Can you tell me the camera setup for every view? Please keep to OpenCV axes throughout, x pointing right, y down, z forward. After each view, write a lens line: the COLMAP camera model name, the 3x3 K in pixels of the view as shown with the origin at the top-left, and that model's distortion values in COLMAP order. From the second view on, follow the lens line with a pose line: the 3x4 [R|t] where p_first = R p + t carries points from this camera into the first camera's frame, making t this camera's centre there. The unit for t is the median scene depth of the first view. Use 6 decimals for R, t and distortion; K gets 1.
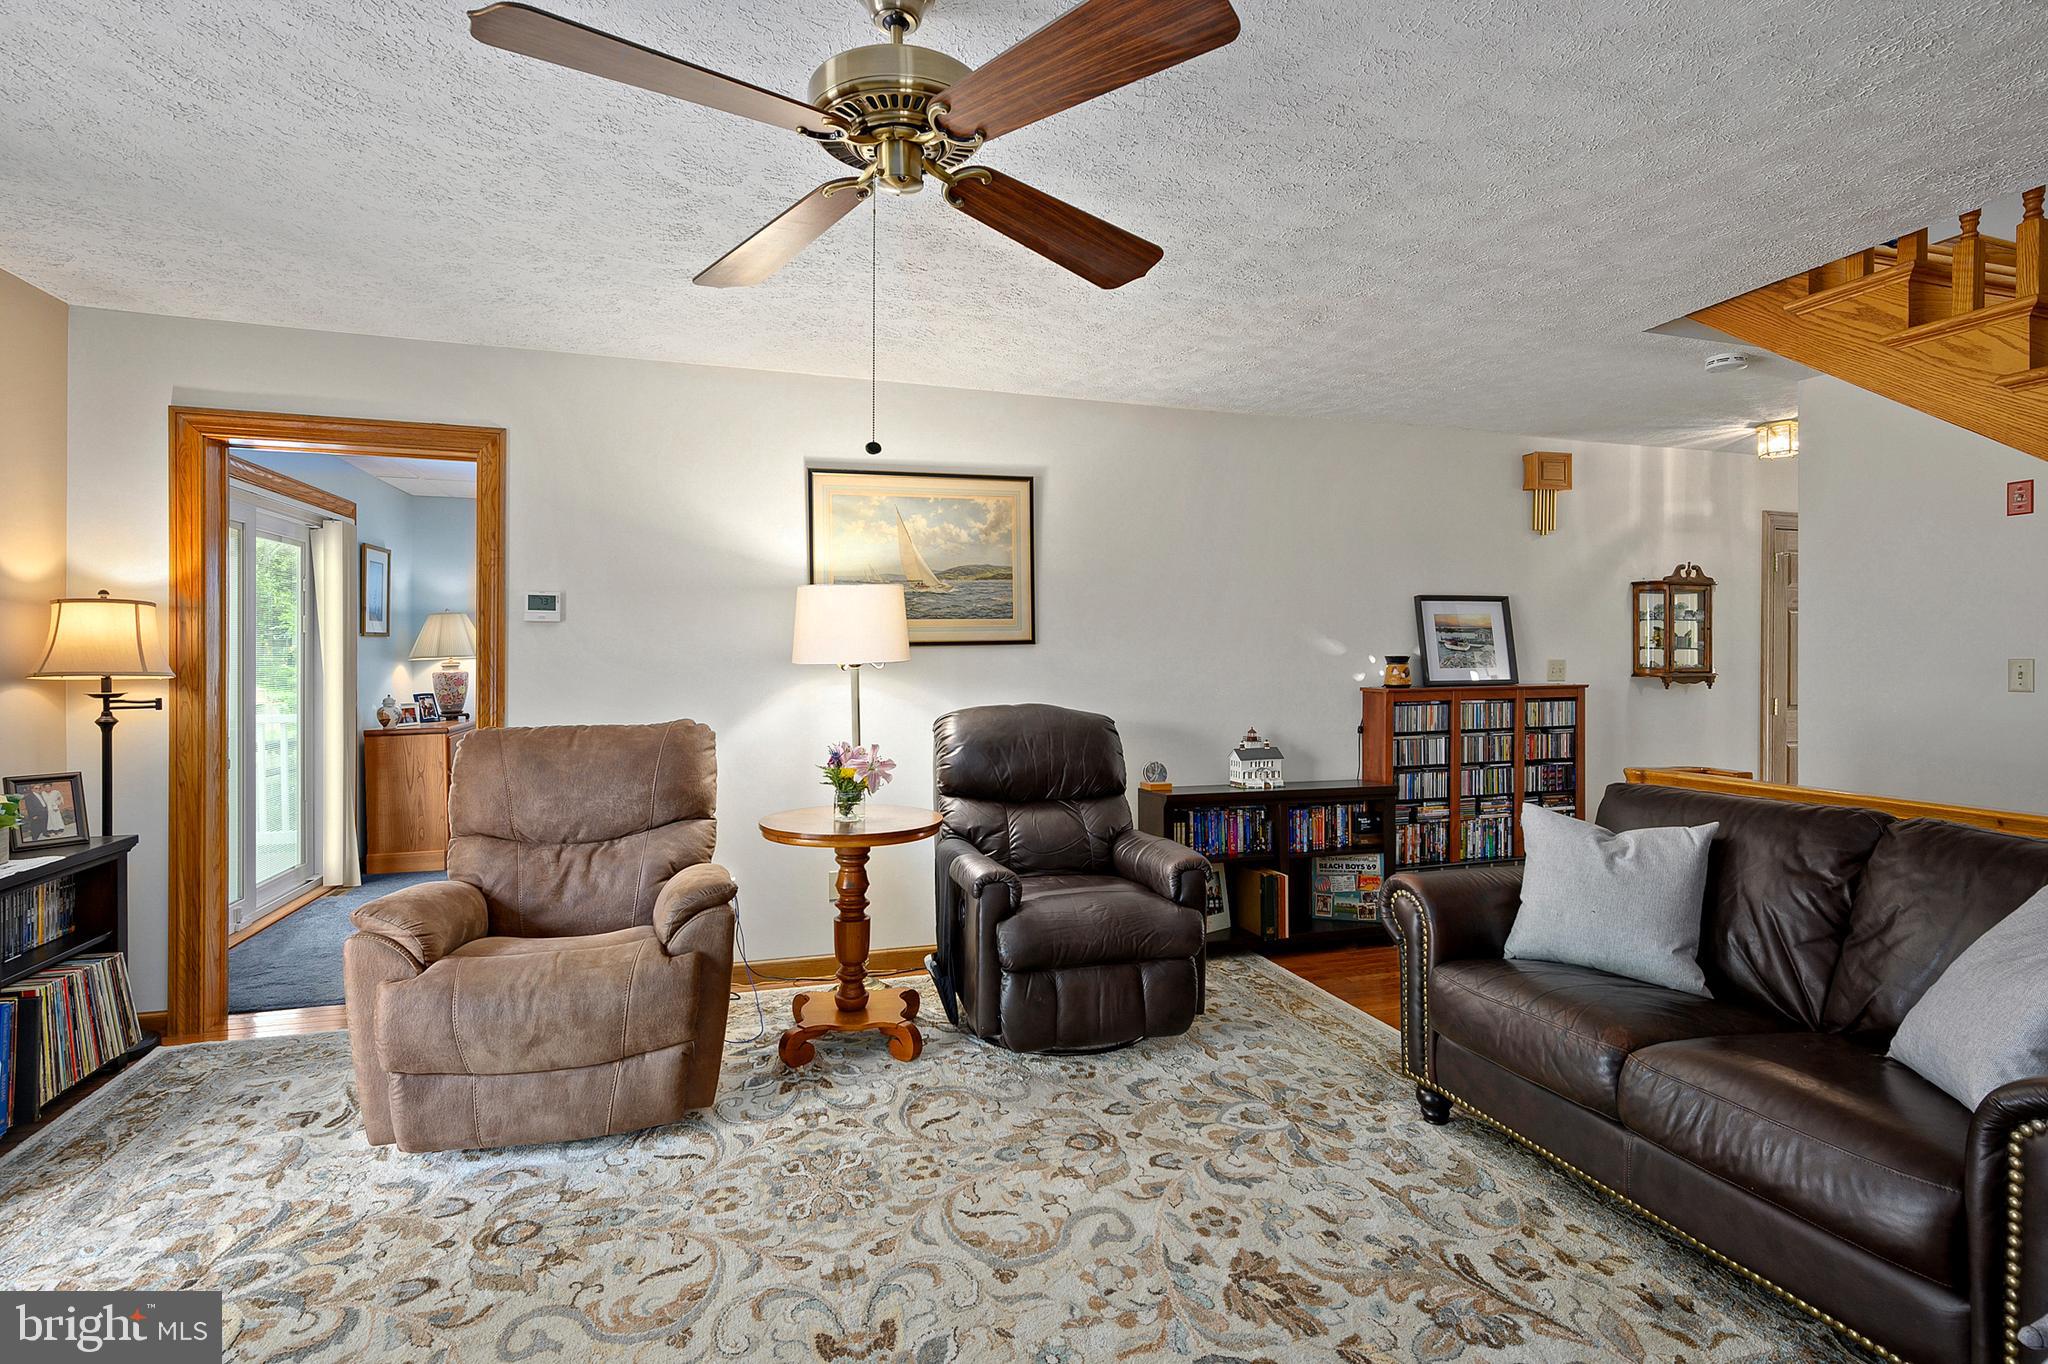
lens RADIAL K [[967.9, 0, 1016.2], [0, 967.9, 665.6], [0, 0, 1]] dist [-0.000055, -0.000359]
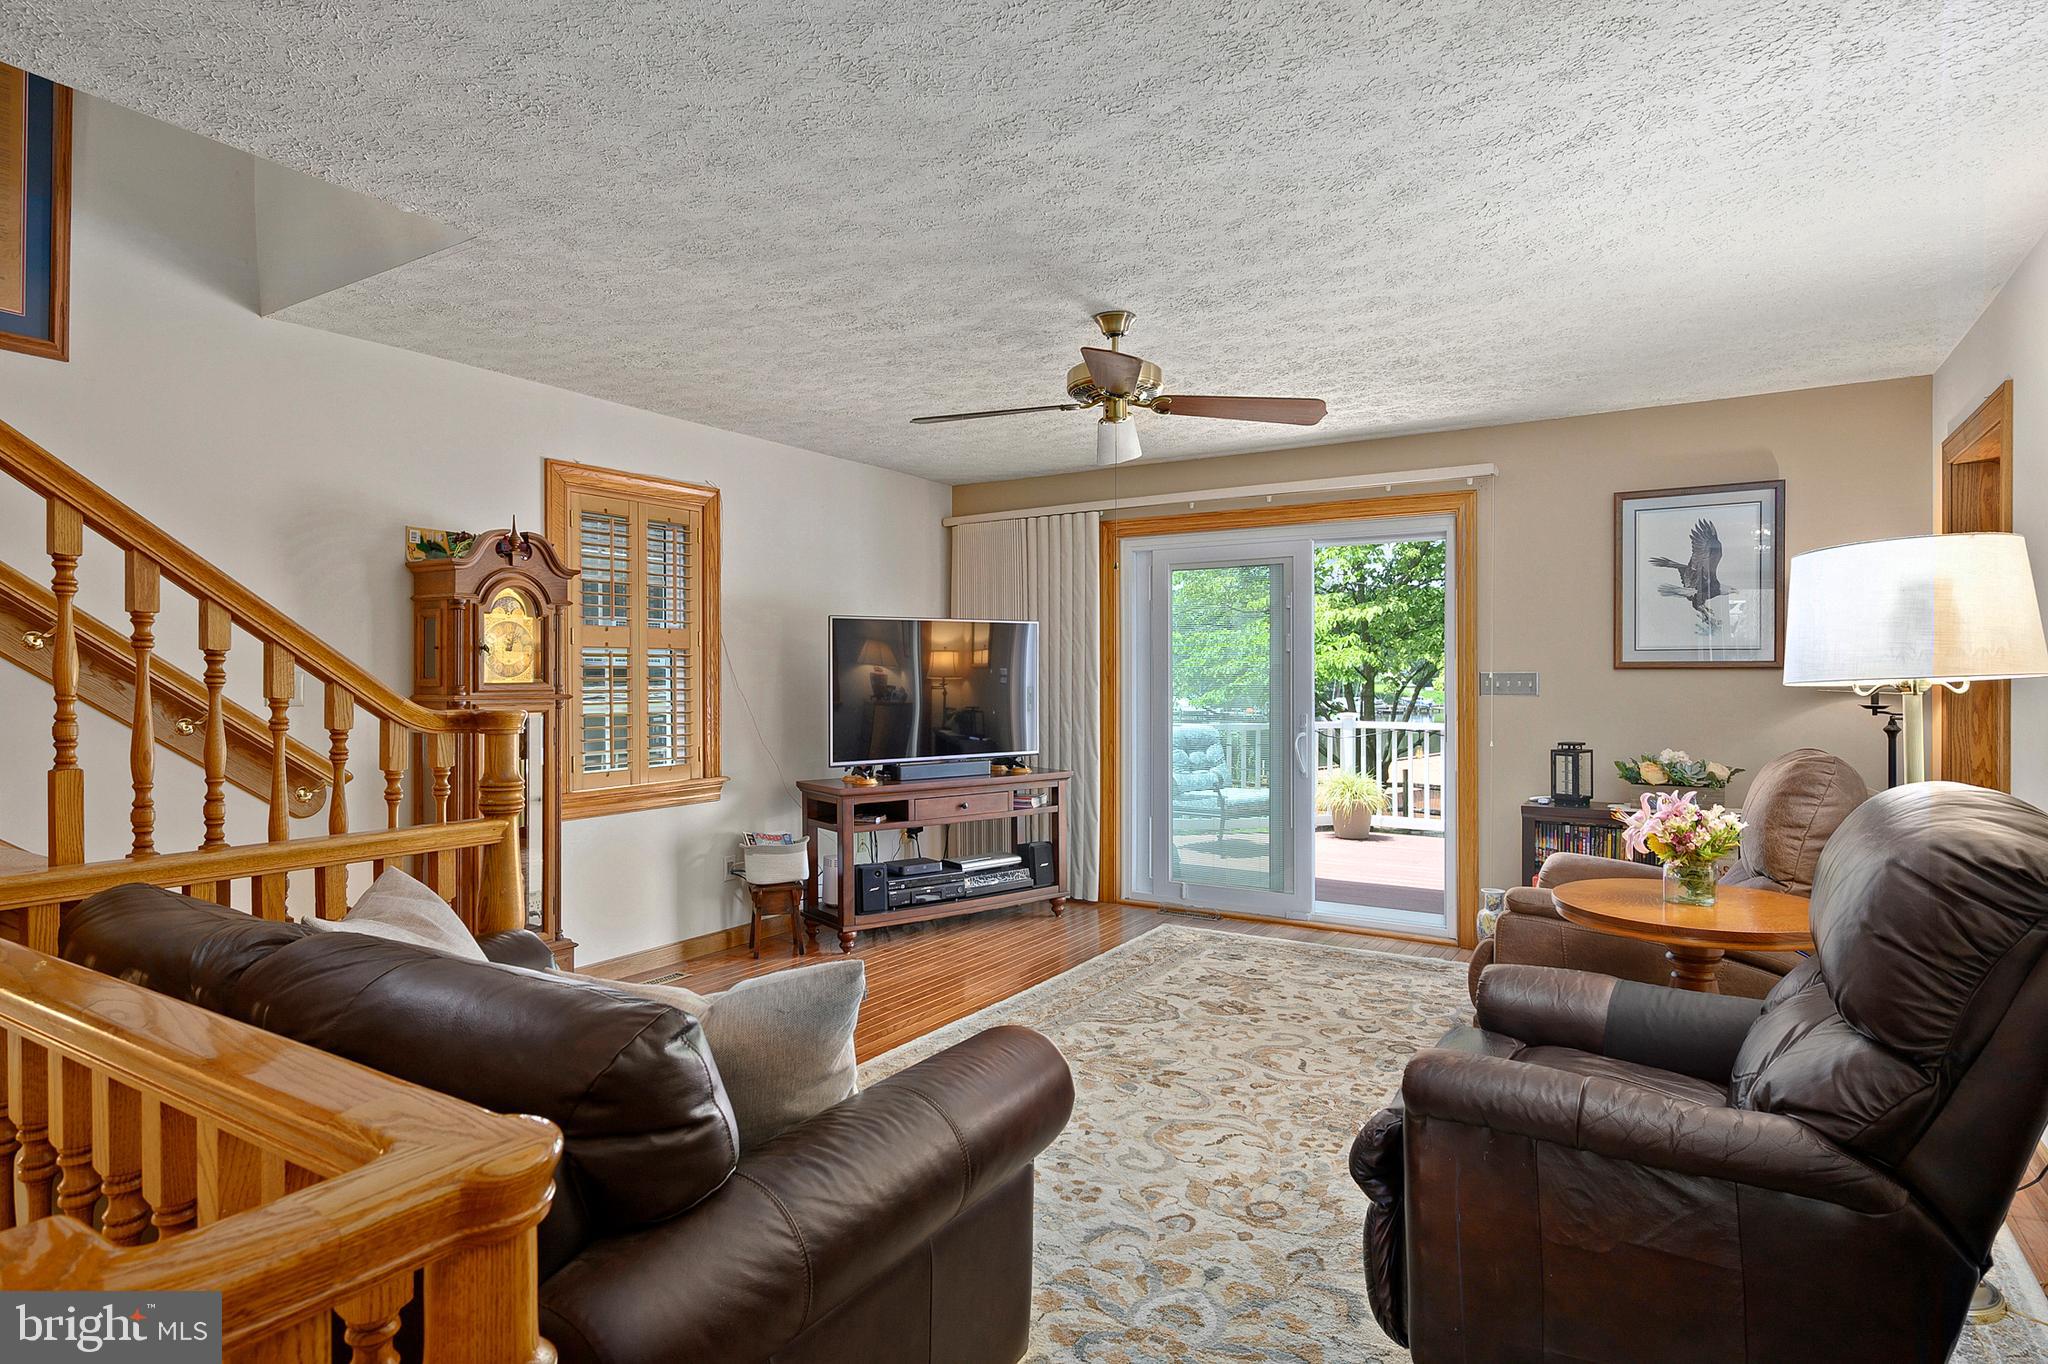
lens RADIAL K [[1103.3, 0, 1021.8], [0, 1103.3, 678.8], [0, 0, 1]] dist [0.001537, 0.000112]
pose [[-0.756229, 0.003576, -0.654297, 0.868936], [-0.002004, 0.999968, 0.007782, -0.011105], [0.654304, 0.007197, -0.756197, 1.542992]]
